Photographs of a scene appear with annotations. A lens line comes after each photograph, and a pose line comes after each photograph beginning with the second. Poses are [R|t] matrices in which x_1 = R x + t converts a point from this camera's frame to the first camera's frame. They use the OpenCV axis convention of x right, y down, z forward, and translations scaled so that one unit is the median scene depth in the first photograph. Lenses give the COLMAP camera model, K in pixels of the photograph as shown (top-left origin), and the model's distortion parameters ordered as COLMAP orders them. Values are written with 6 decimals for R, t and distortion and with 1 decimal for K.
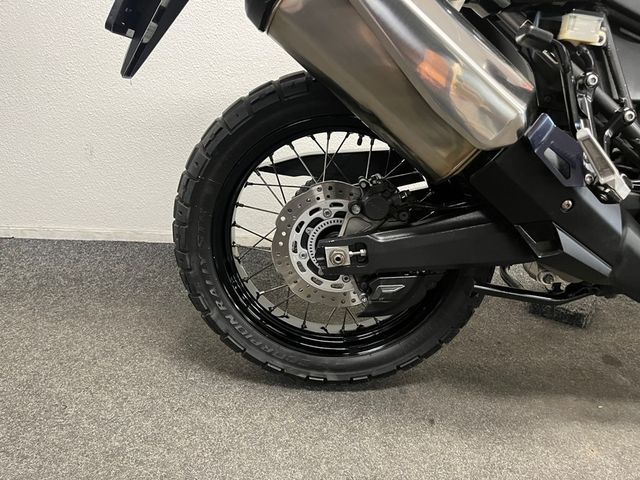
lens RADIAL K [[484.9, 0, 328.6], [0, 484.9, 238.4], [0, 0, 1]] dist [0.071055, -0.089522]
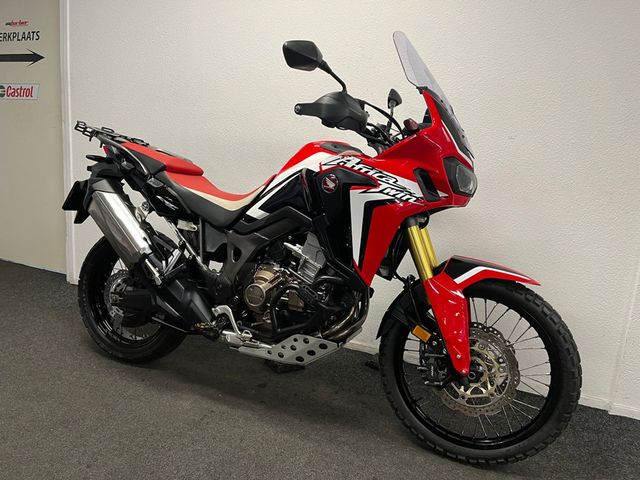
lens RADIAL K [[484.9, 0, 320.5], [0, 484.9, 242.0], [0, 0, 1]] dist [0.071055, -0.089522]
pose [[0.919795, 0.103341, -0.378547, 1.757230], [-0.182839, 0.966444, -0.180431, 0.014643], [0.347198, 0.235172, 0.907826, -0.921102]]
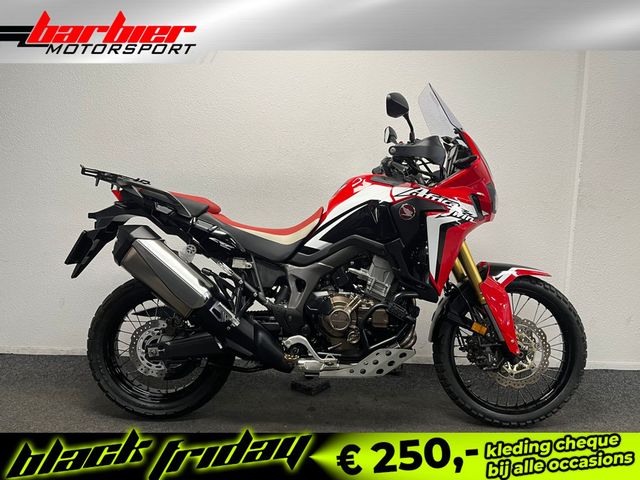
lens RADIAL K [[484.9, 0, 319.3], [0, 484.9, 239.3], [0, 0, 1]] dist [0.071055, -0.089522]
pose [[0.999915, -0.012523, -0.003632, 0.760821], [0.011166, 0.966223, -0.257466, 0.116420], [0.006734, 0.257403, 0.966281, -1.296143]]
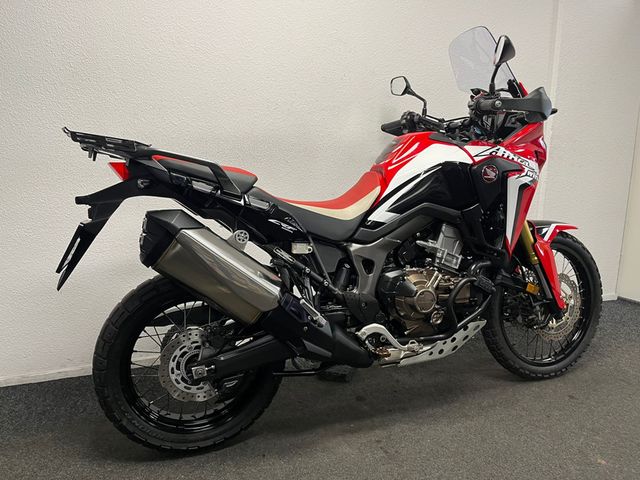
lens RADIAL K [[484.9, 0, 317.2], [0, 484.9, 241.7], [0, 0, 1]] dist [0.071055, -0.089522]
pose [[0.940647, -0.107727, 0.321835, -0.093638], [0.158023, 0.978243, -0.134420, -0.113512], [-0.300352, 0.177299, 0.937205, -0.854231]]
